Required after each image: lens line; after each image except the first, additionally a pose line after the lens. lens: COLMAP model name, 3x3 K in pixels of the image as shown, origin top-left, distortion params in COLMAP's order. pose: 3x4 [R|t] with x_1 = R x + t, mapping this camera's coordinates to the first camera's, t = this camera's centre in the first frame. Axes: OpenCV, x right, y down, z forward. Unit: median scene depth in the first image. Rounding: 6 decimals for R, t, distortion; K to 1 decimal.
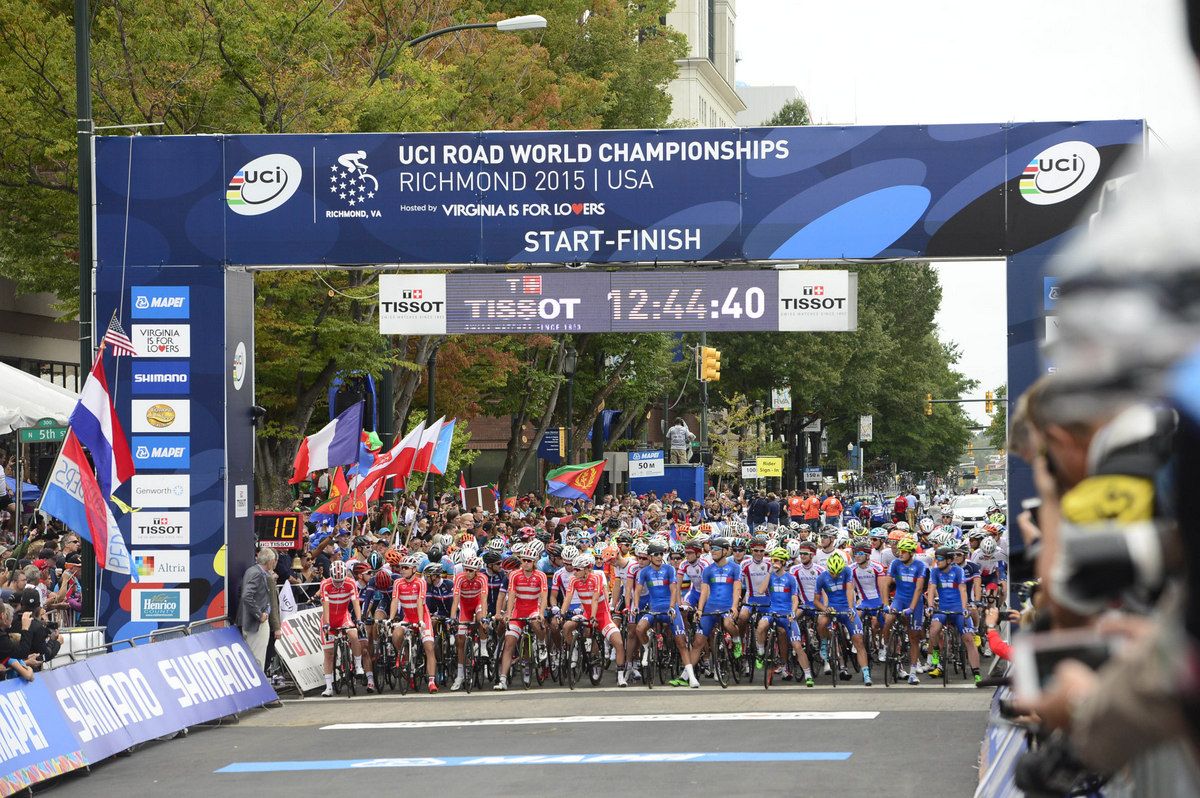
lens RADIAL K [[4759.0, 0, 683.9], [0, 4759.0, 414.6], [0, 0, 1]] dist [0.707638, 0.000000]
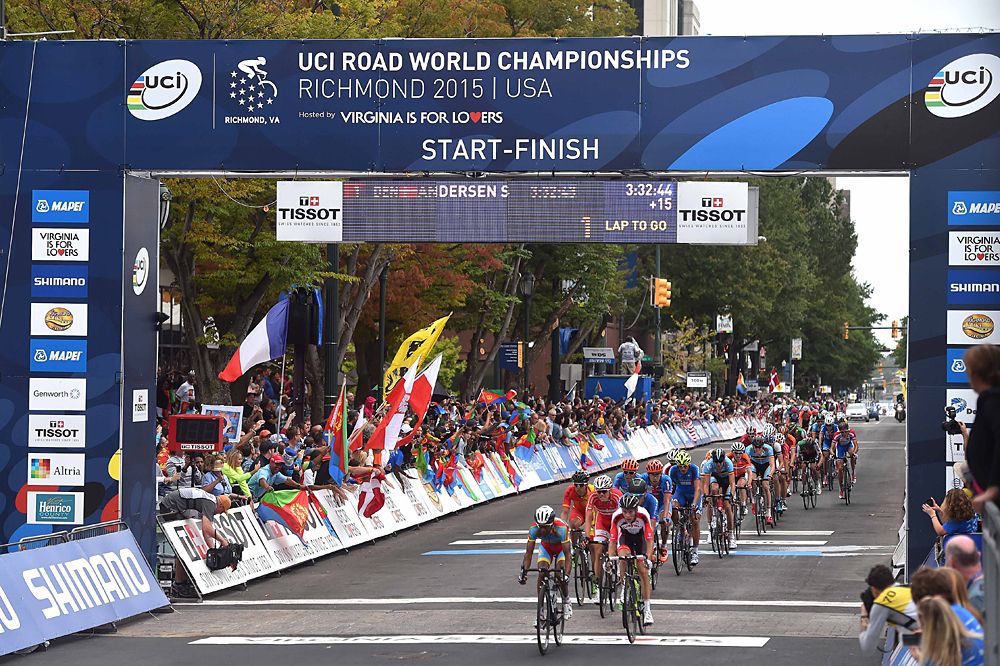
lens RADIAL K [[3312.6, 0, 499.4], [0, 3312.6, 331.6], [0, 0, 1]] dist [0.430236, 0.000000]
pose [[0.998396, 0.014273, -0.054780, 0.021118], [-0.014395, 0.999895, -0.001831, 0.002763], [0.054748, 0.002616, 0.998497, 0.307808]]
